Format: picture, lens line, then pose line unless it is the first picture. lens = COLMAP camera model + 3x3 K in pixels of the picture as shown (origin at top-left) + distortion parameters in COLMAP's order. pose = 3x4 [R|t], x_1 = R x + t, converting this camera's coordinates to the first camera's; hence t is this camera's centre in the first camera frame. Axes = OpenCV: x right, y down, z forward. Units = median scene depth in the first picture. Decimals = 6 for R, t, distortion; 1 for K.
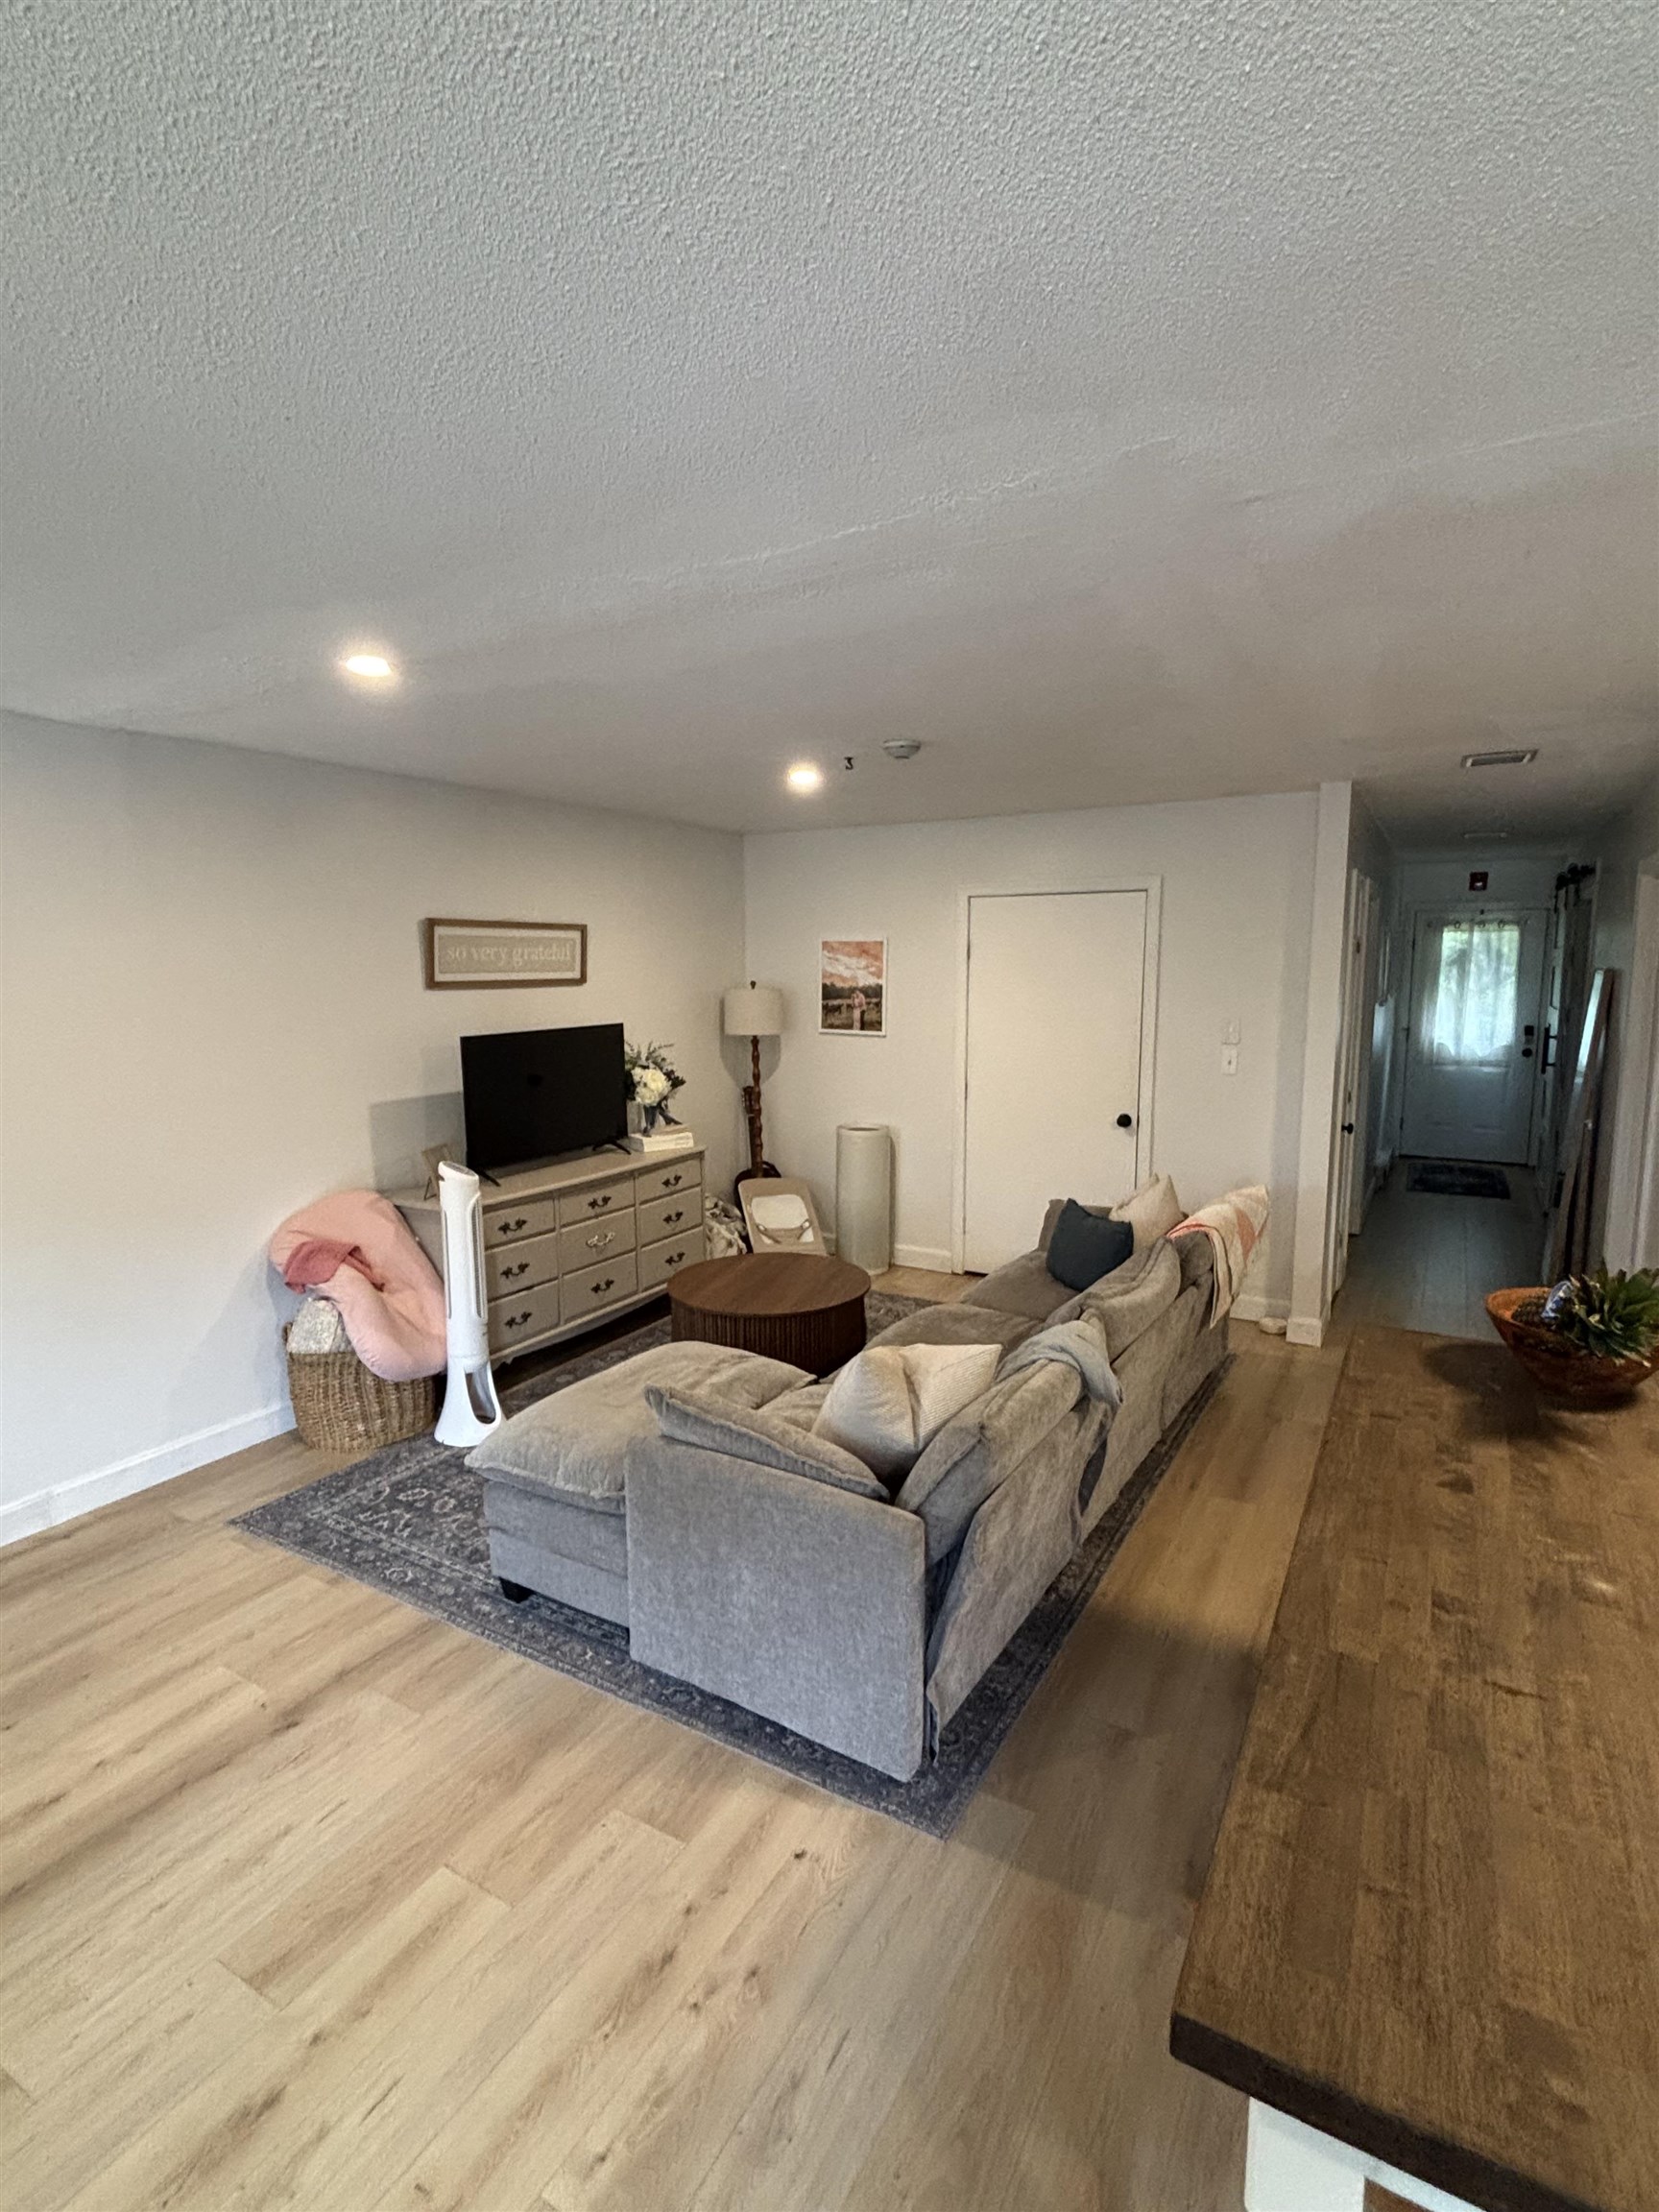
lens RADIAL K [[1087.0, 0, 829.2], [0, 1087.0, 1115.6], [0, 0, 1]] dist [0.003279, 0.002415]
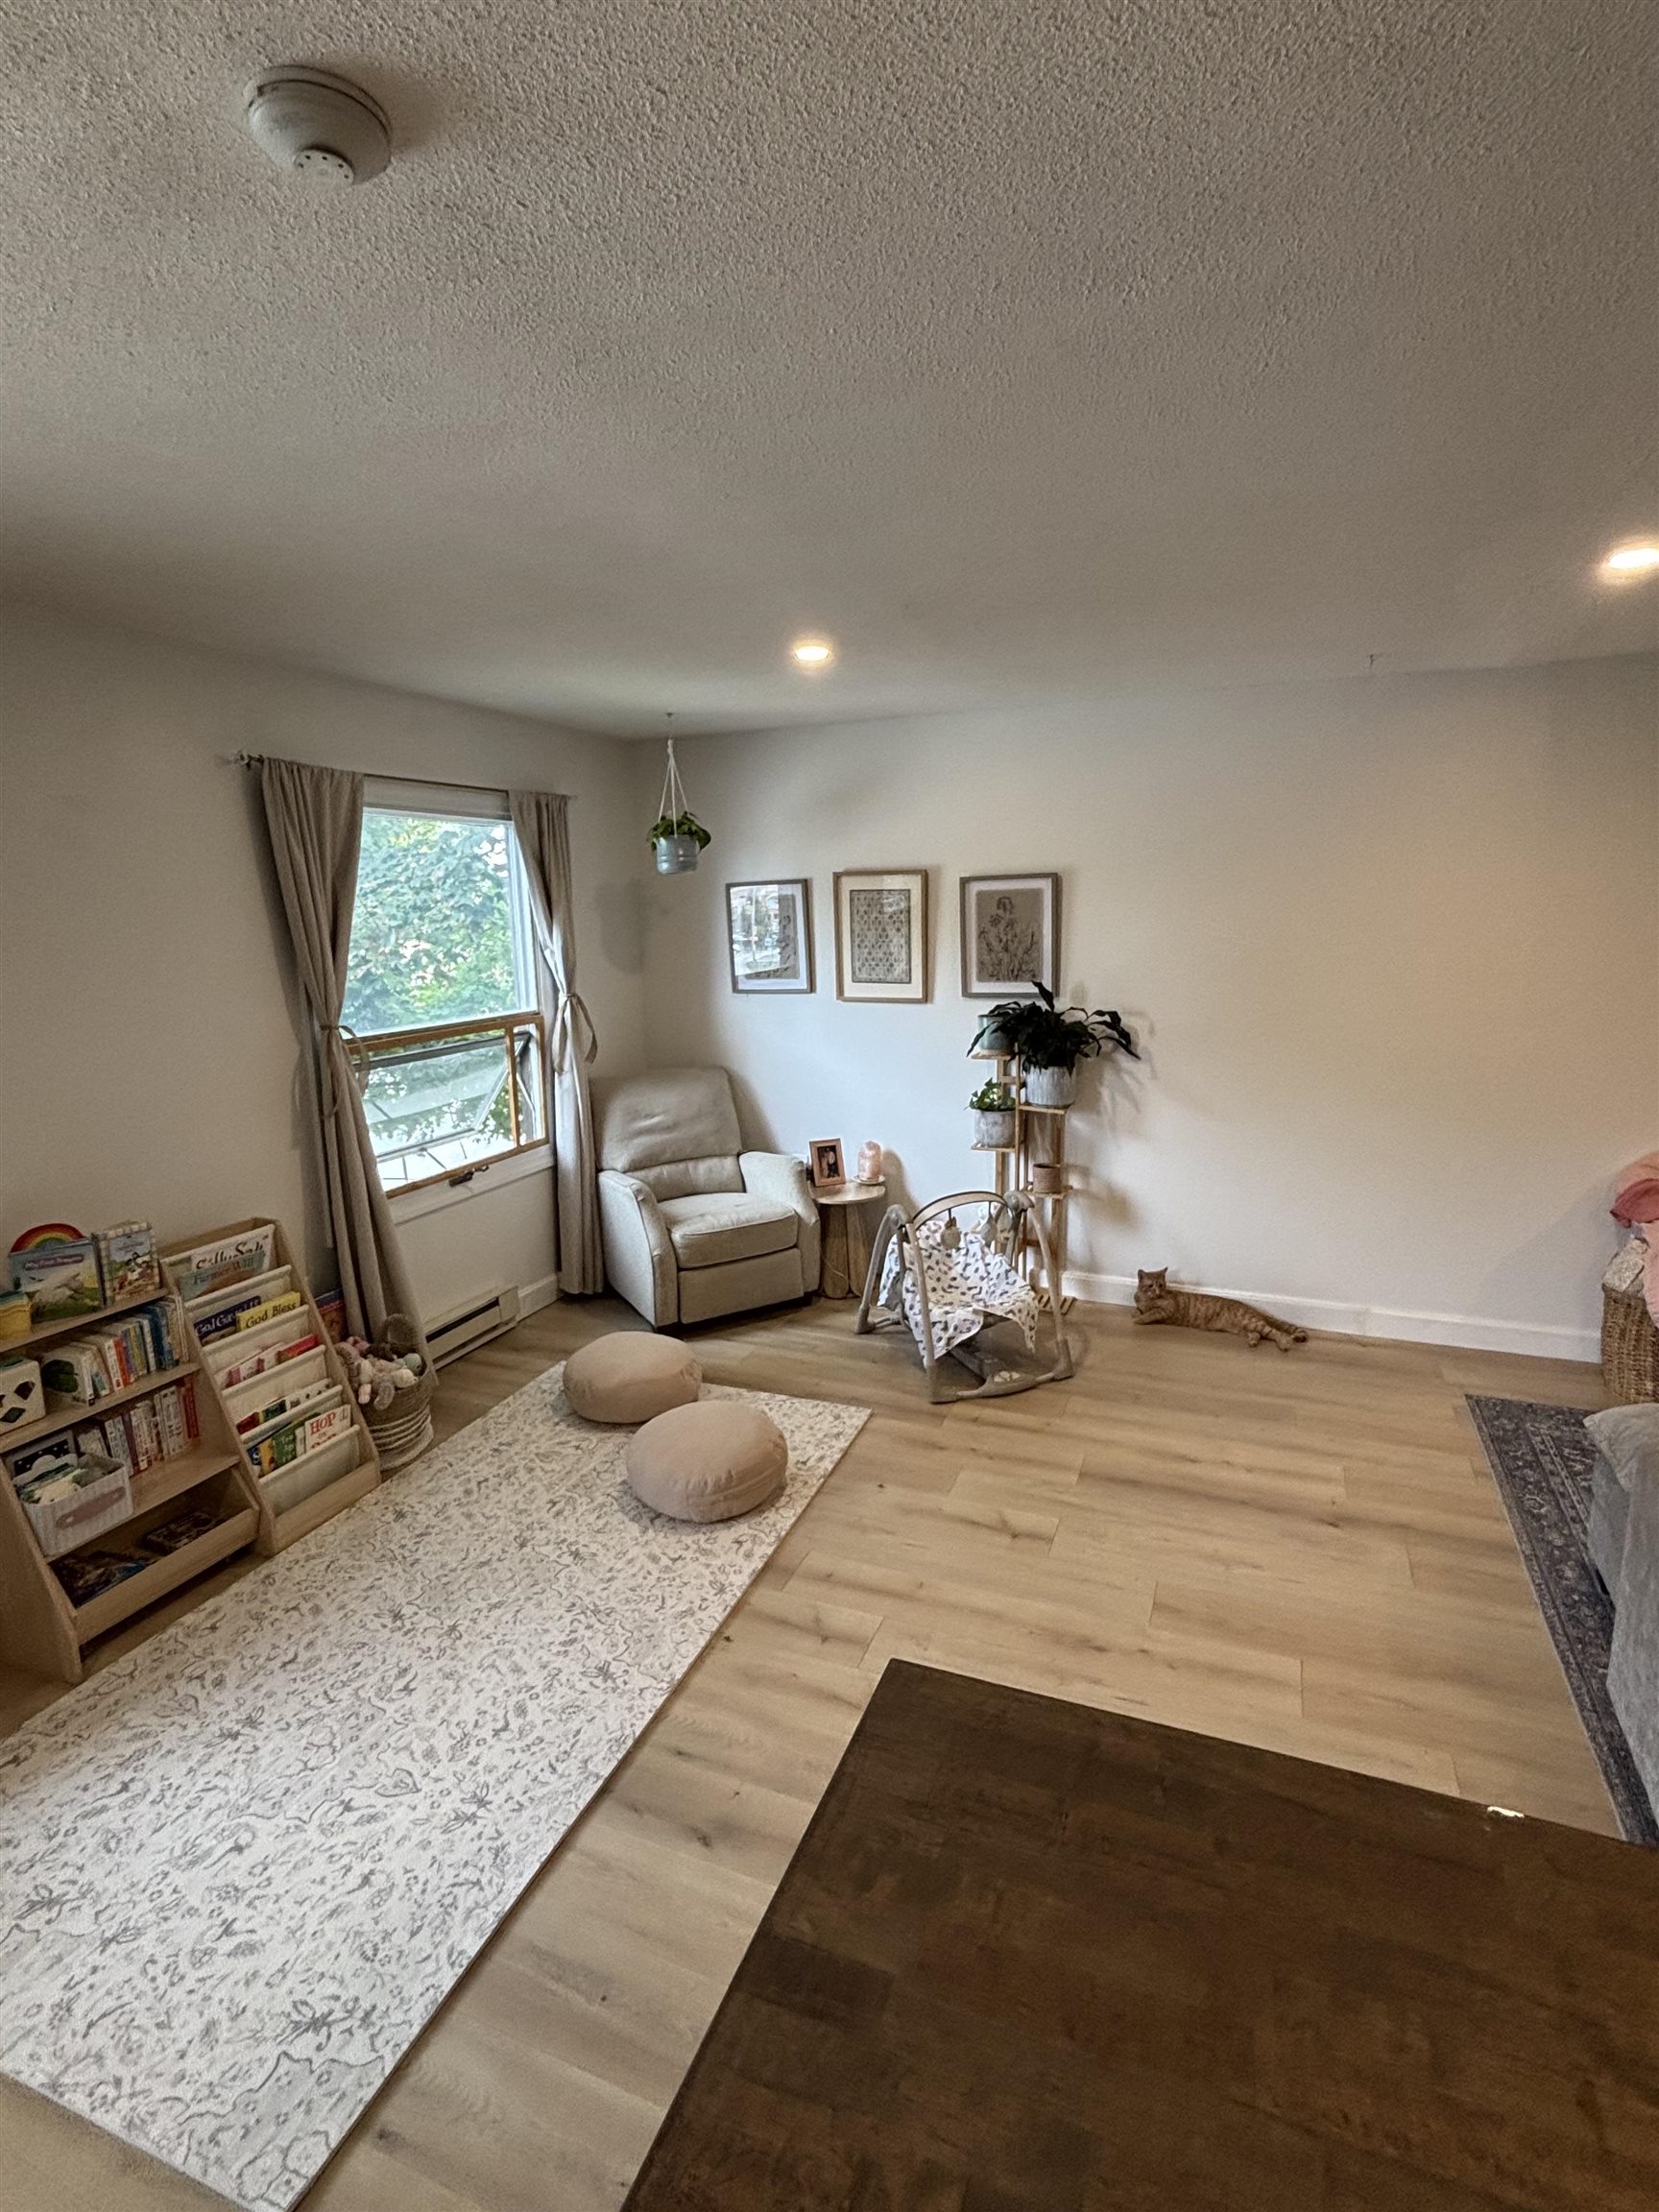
lens RADIAL K [[1087.0, 0, 823.1], [0, 1087.0, 1103.8], [0, 0, 1]] dist [0.003279, 0.002415]
pose [[0.129909, 0.179647, -0.975116, 0.396457], [-0.114333, 0.979604, 0.165242, -0.025918], [0.984912, 0.090021, 0.147798, 0.164746]]
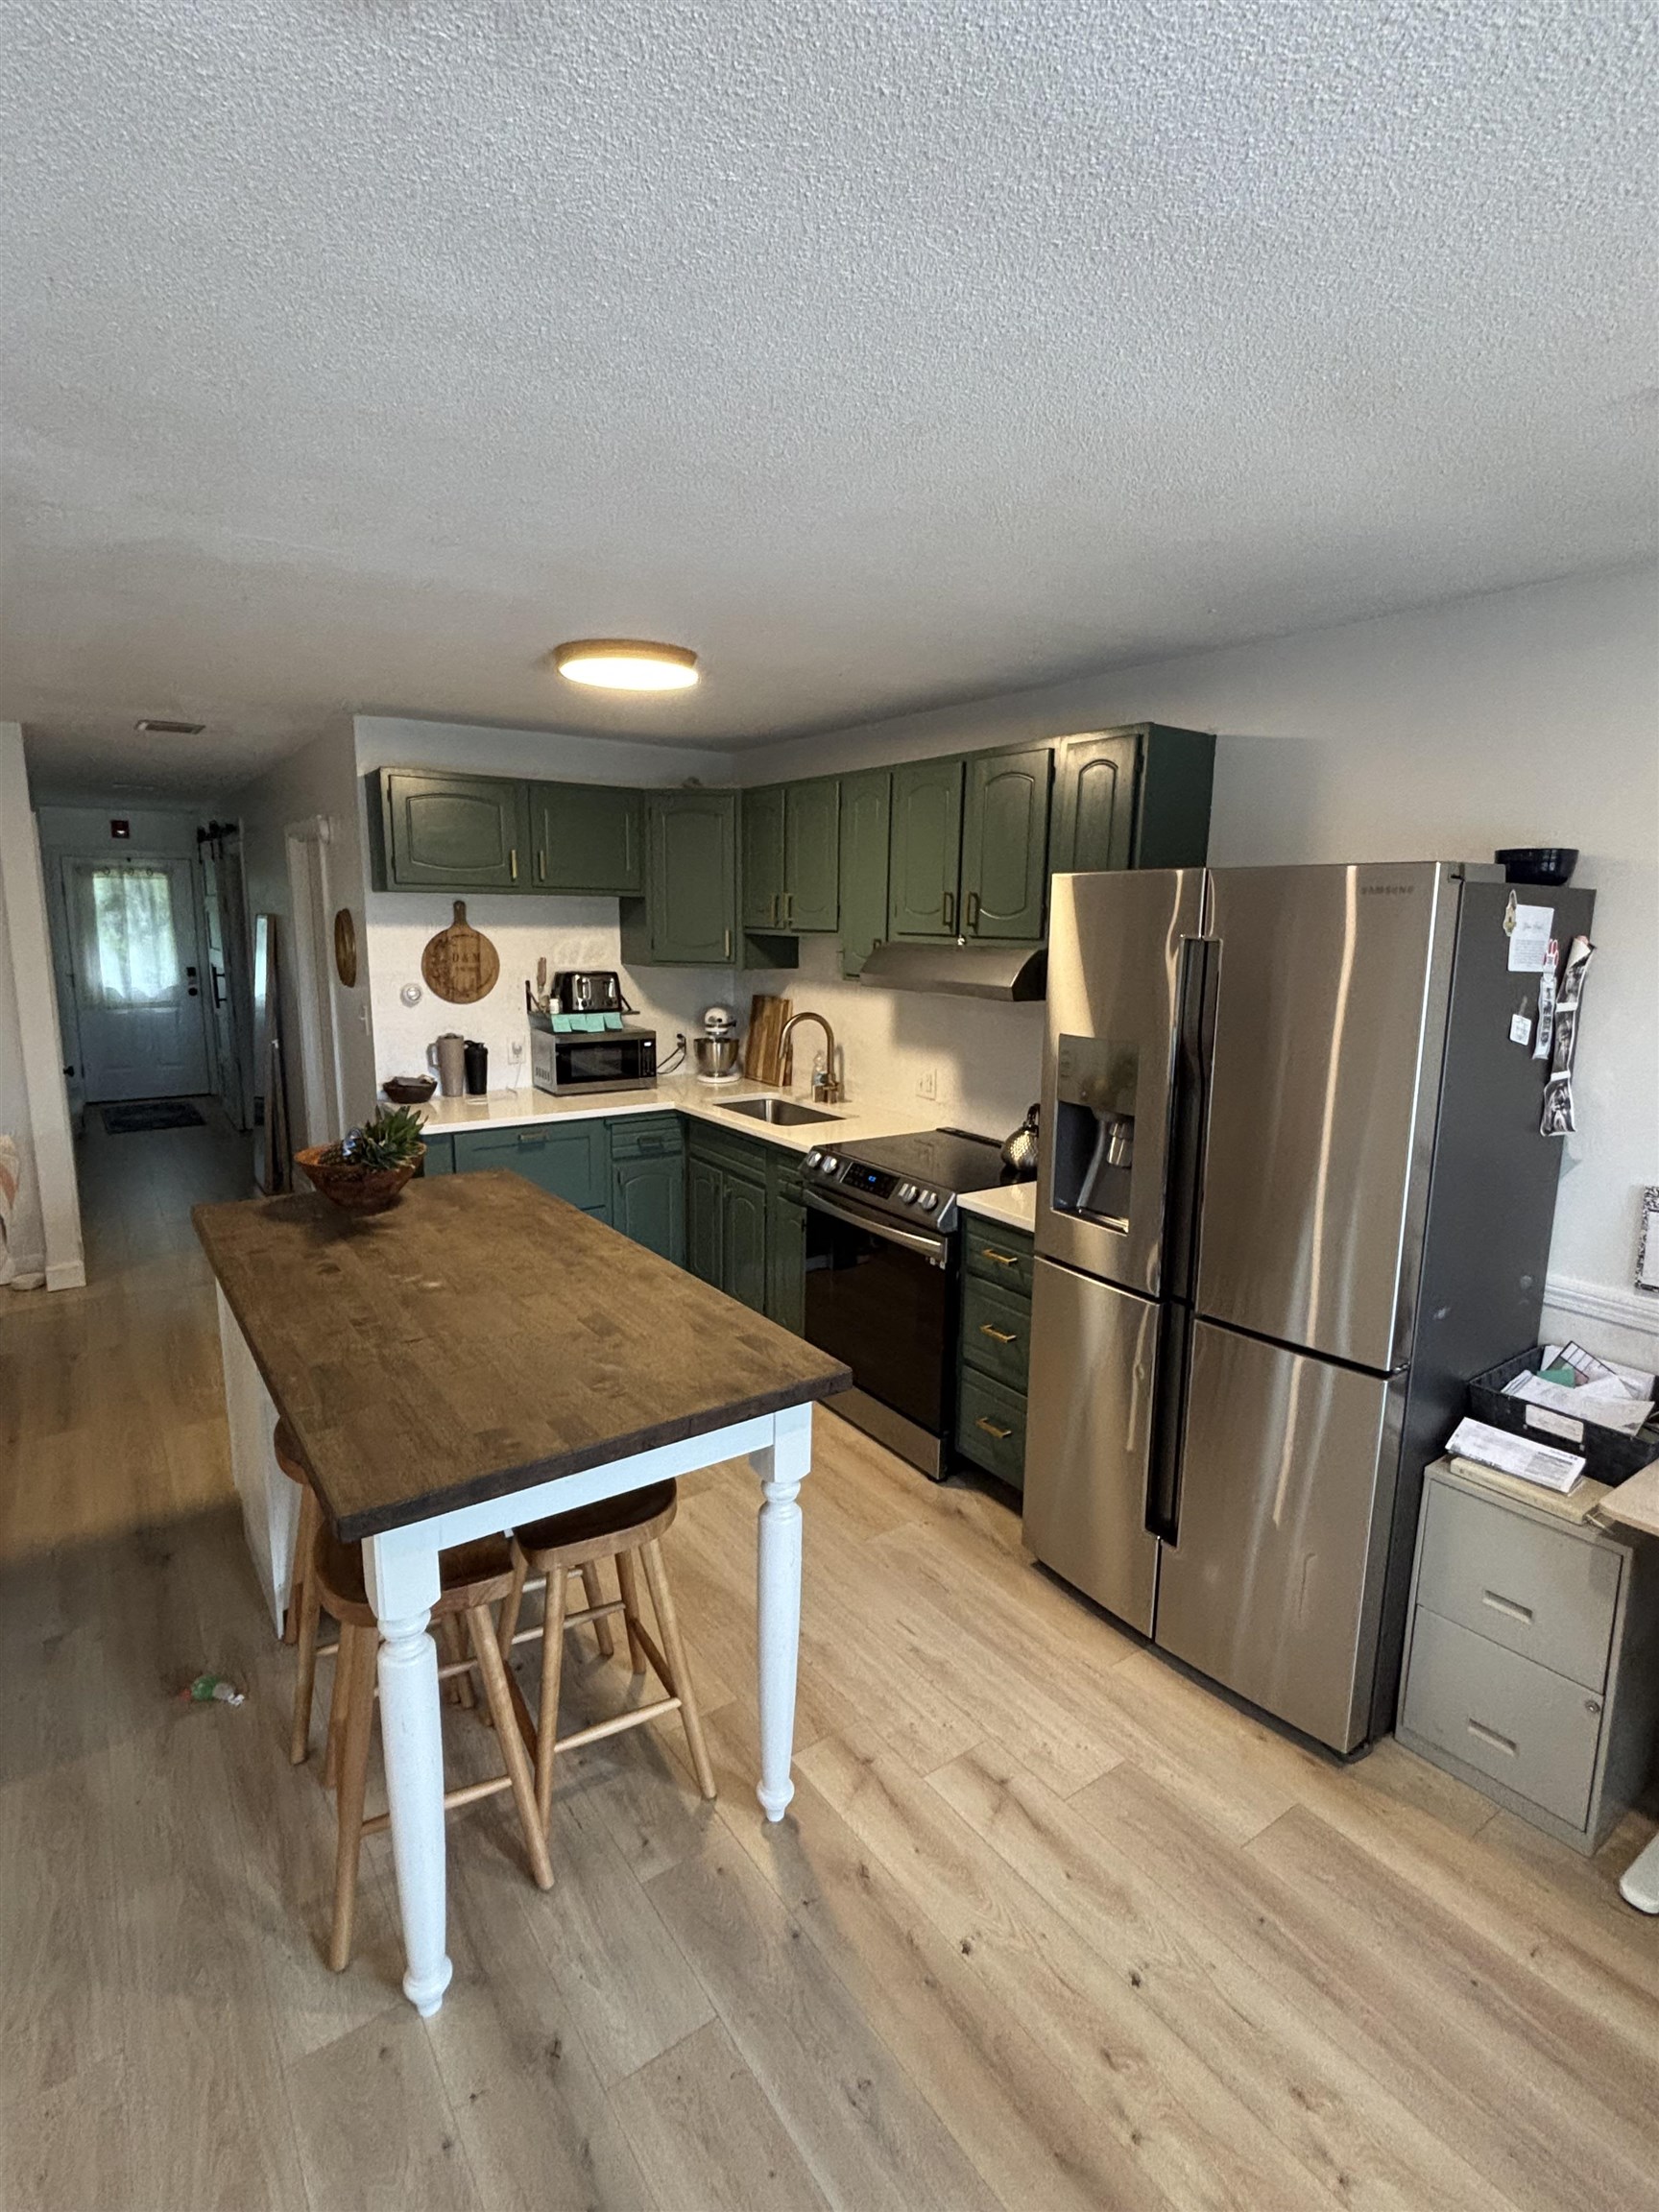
lens RADIAL K [[1087.0, 0, 826.9], [0, 1087.0, 1100.5], [0, 0, 1]] dist [0.003279, 0.002415]
pose [[0.432043, -0.146755, 0.889833, -0.198464], [0.116892, 0.987461, 0.106101, 0.022478], [-0.894246, 0.058174, 0.443780, -0.122089]]
